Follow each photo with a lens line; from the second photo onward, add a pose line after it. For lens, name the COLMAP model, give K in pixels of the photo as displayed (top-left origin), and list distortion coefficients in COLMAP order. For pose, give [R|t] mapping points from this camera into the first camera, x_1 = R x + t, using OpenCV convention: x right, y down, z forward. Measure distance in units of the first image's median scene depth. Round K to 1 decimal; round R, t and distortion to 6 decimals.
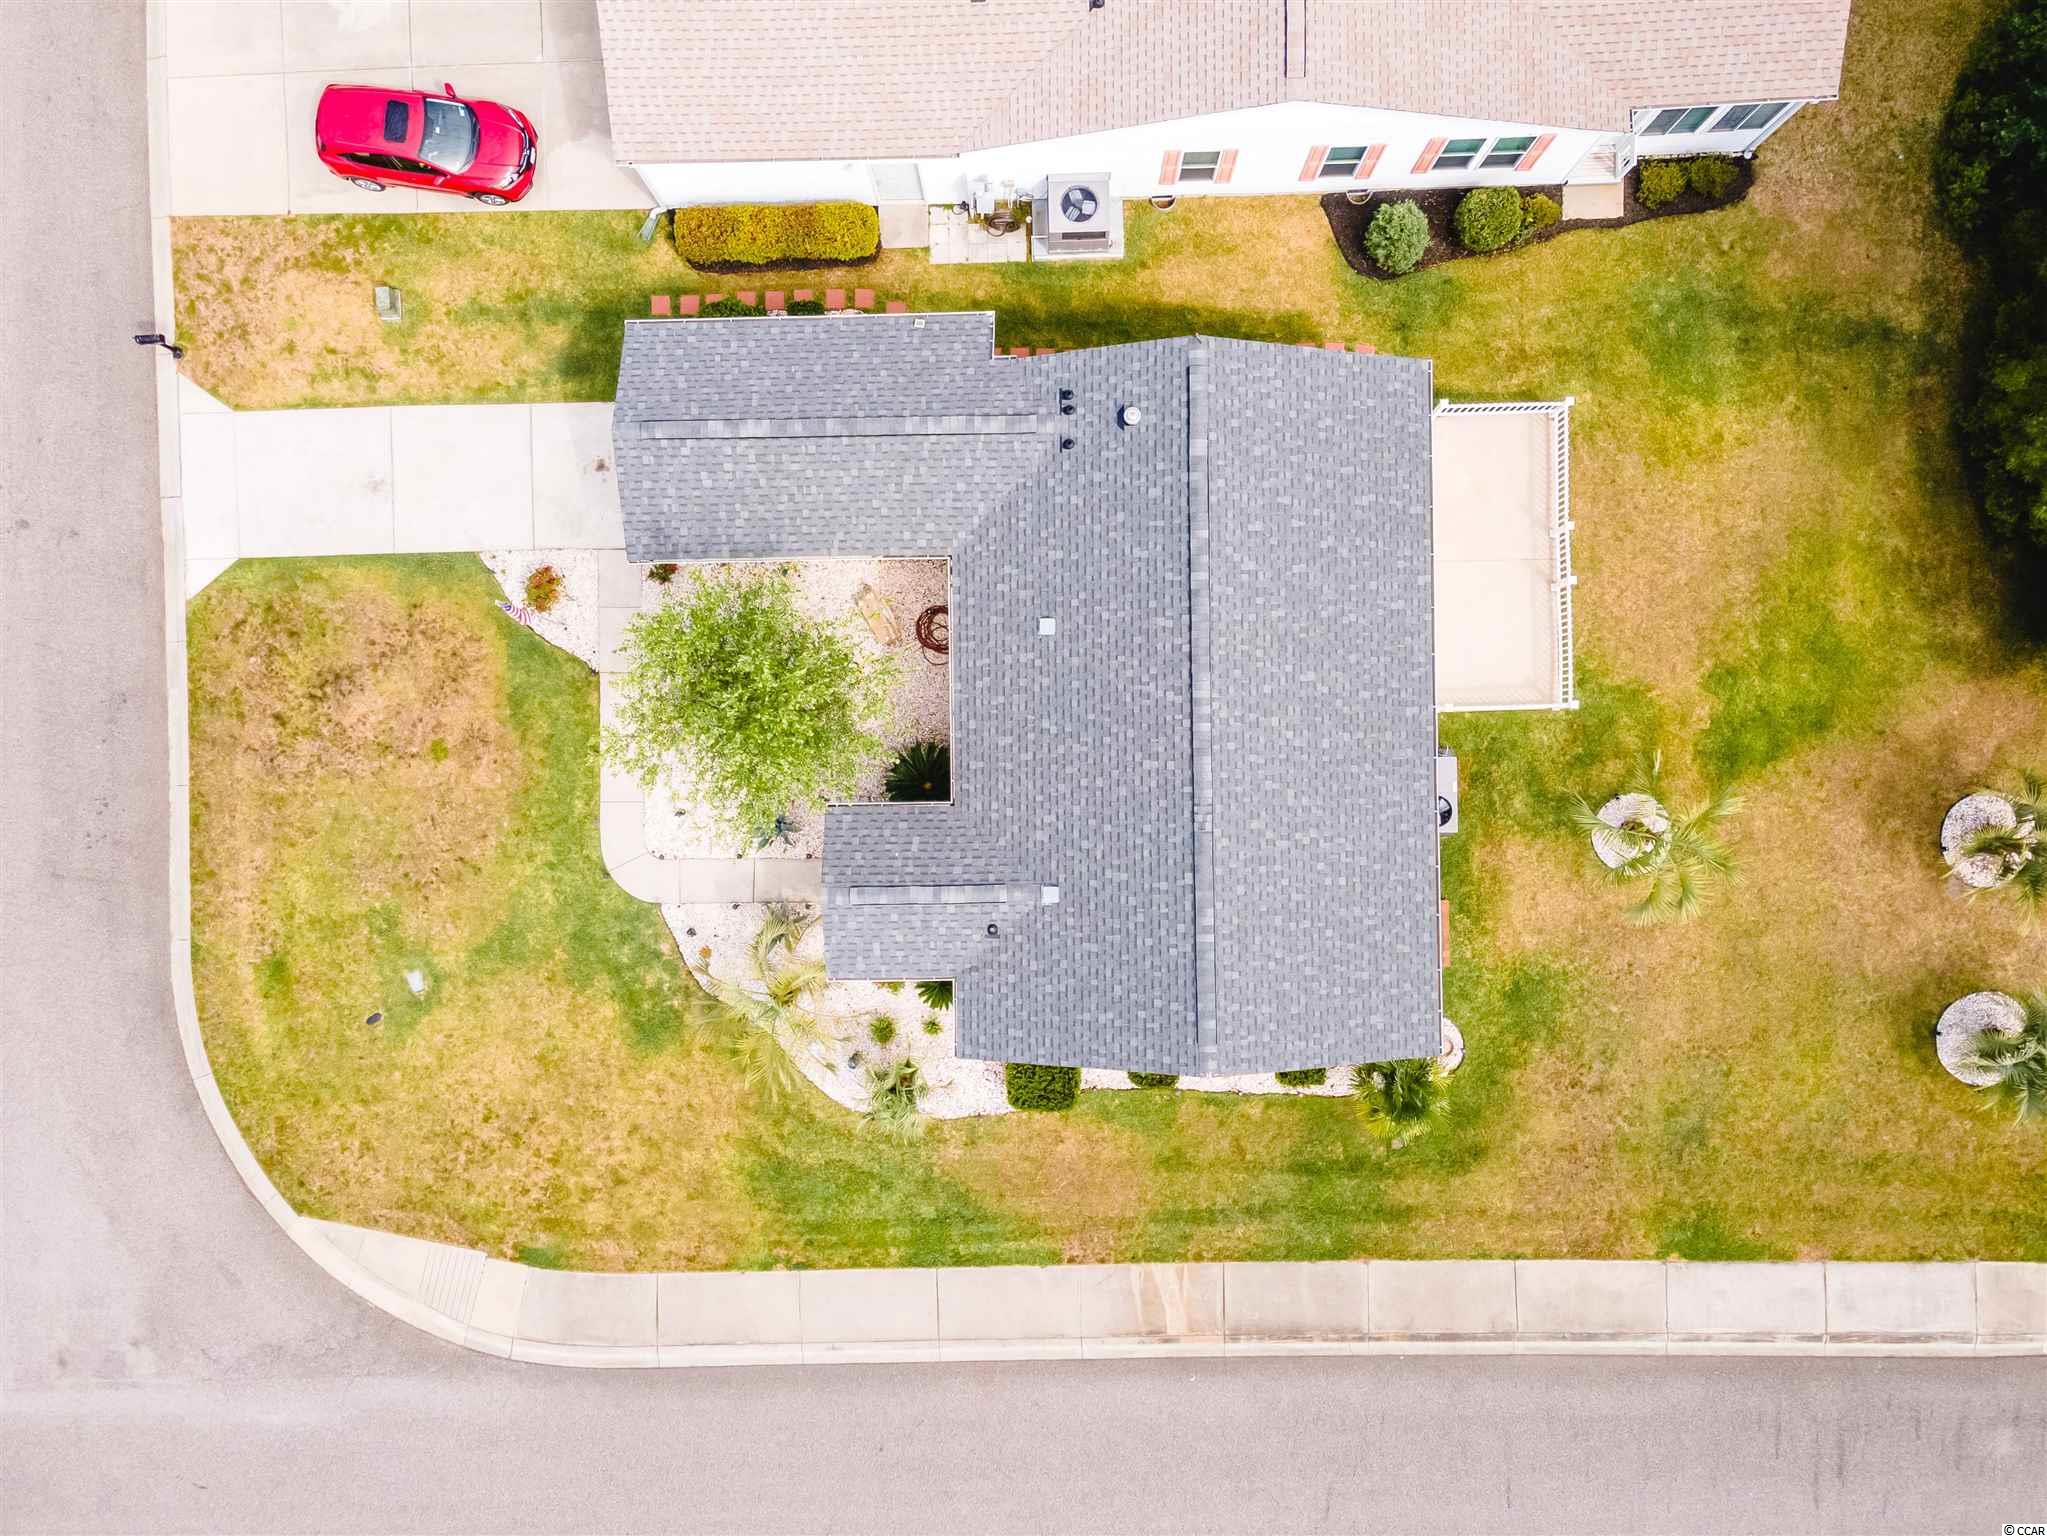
lens RADIAL K [[1489.1, 0, 1023.4], [0, 1489.1, 762.2], [0, 0, 1]] dist [0.006410, 0.074823]
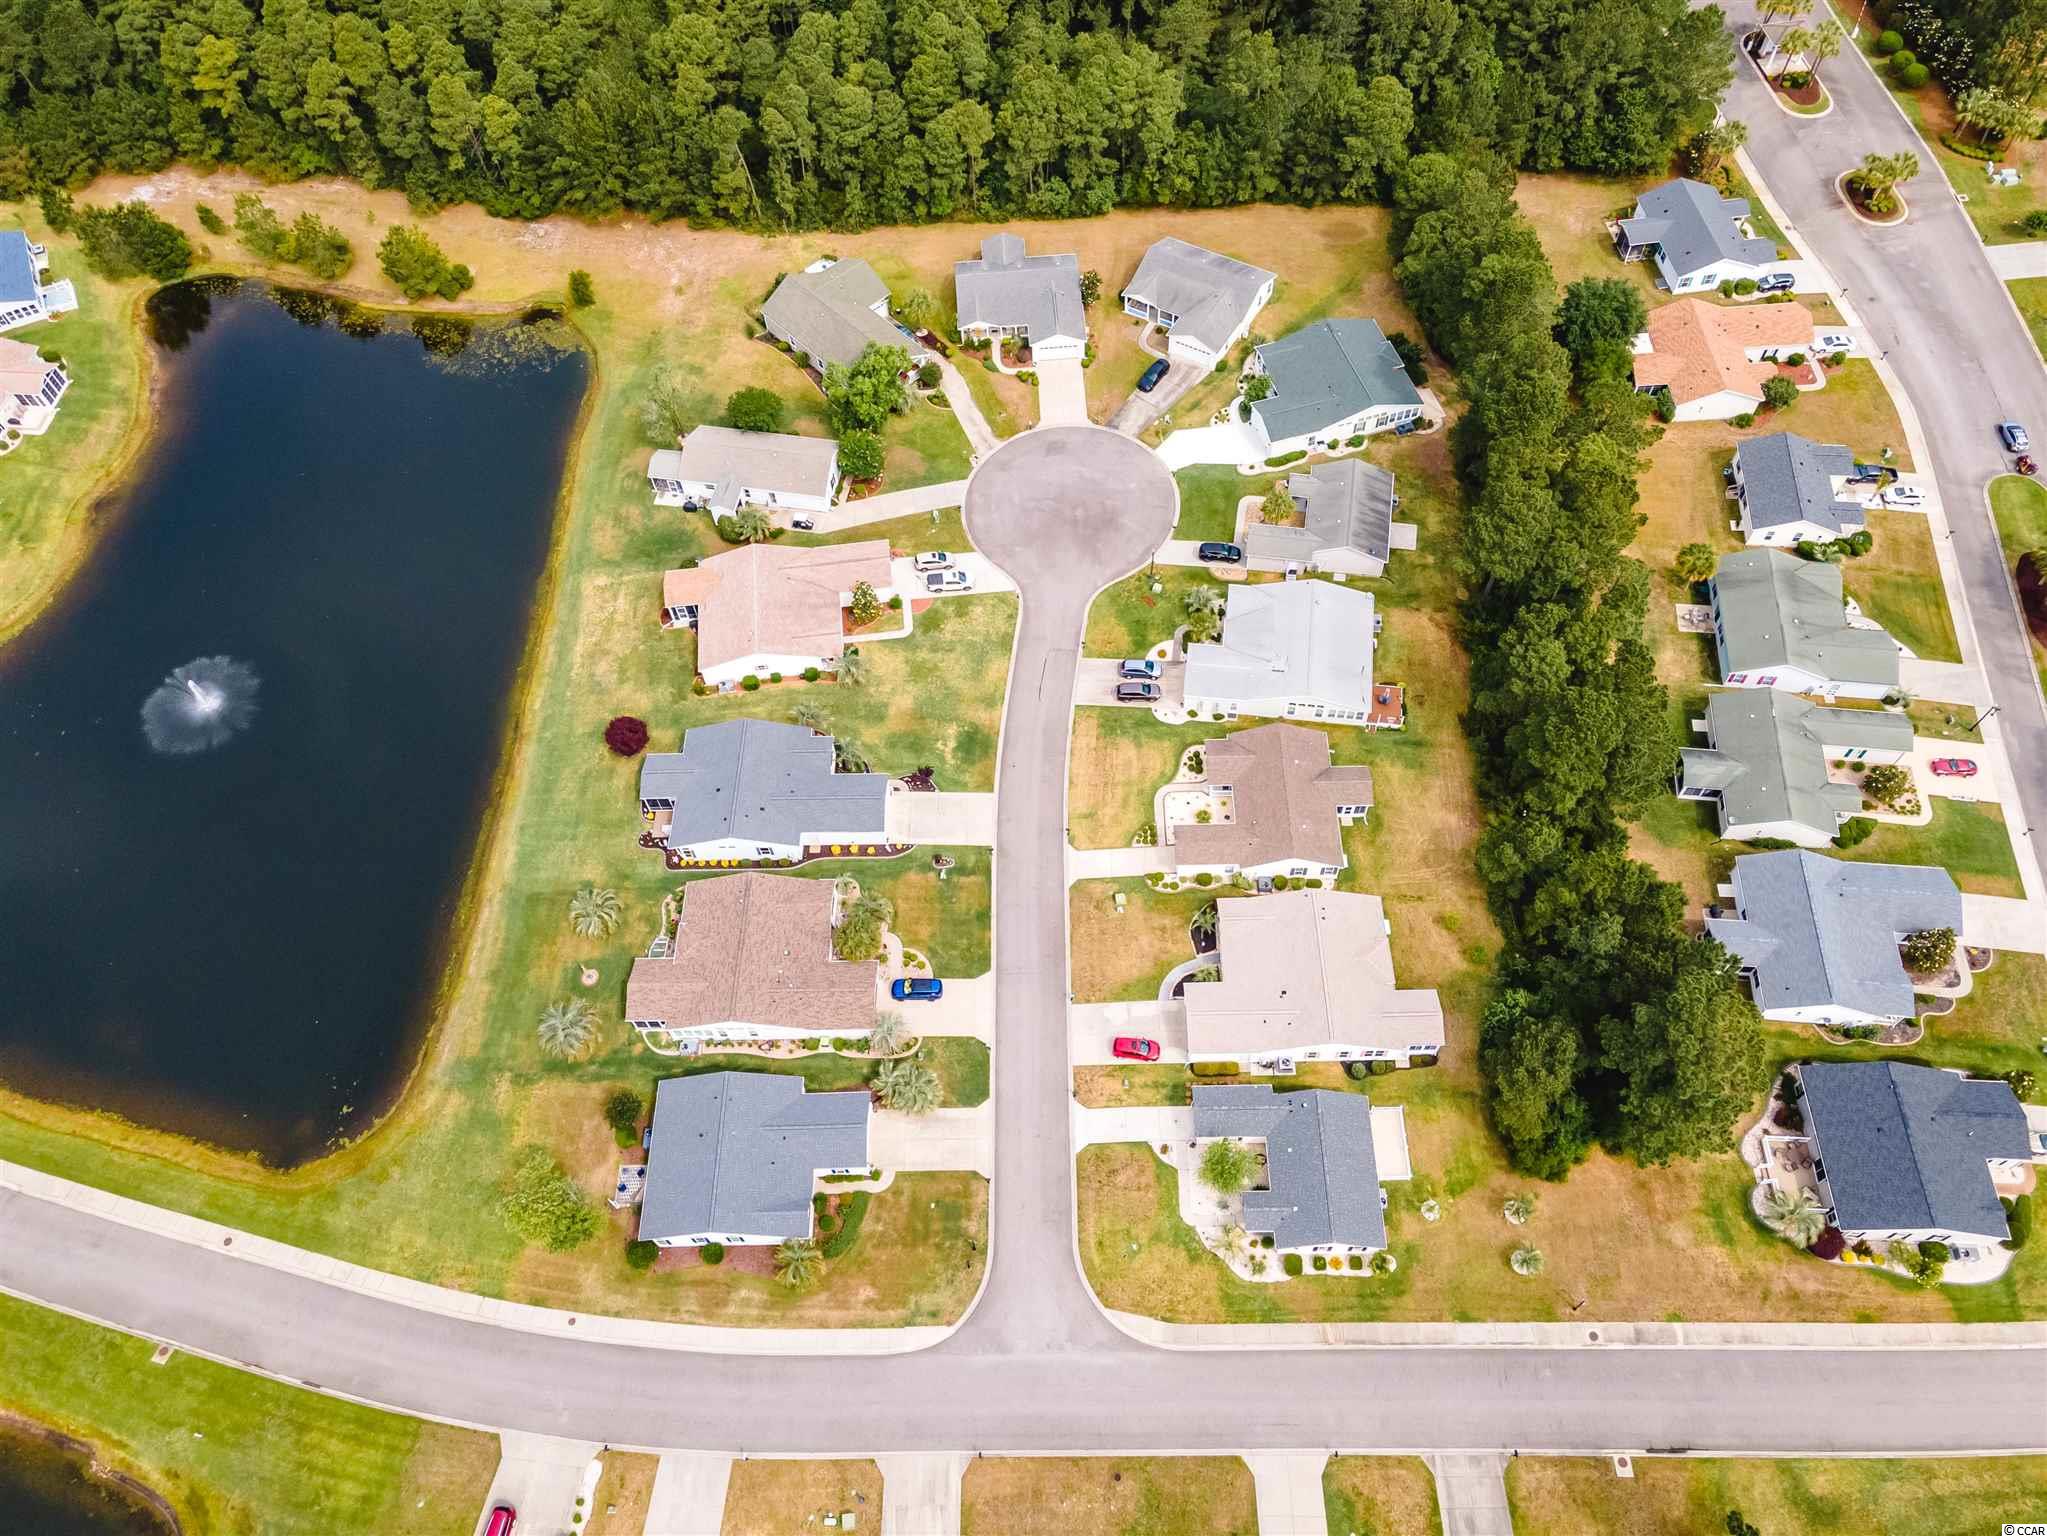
lens RADIAL K [[1489.1, 0, 1023.4], [0, 1489.1, 762.2], [0, 0, 1]] dist [0.006410, 0.074823]
pose [[0.999792, 0.001351, -0.020329, -0.627414], [-0.011512, 0.860691, -0.508998, 1.077433], [0.016809, 0.509126, 0.860528, -3.151839]]
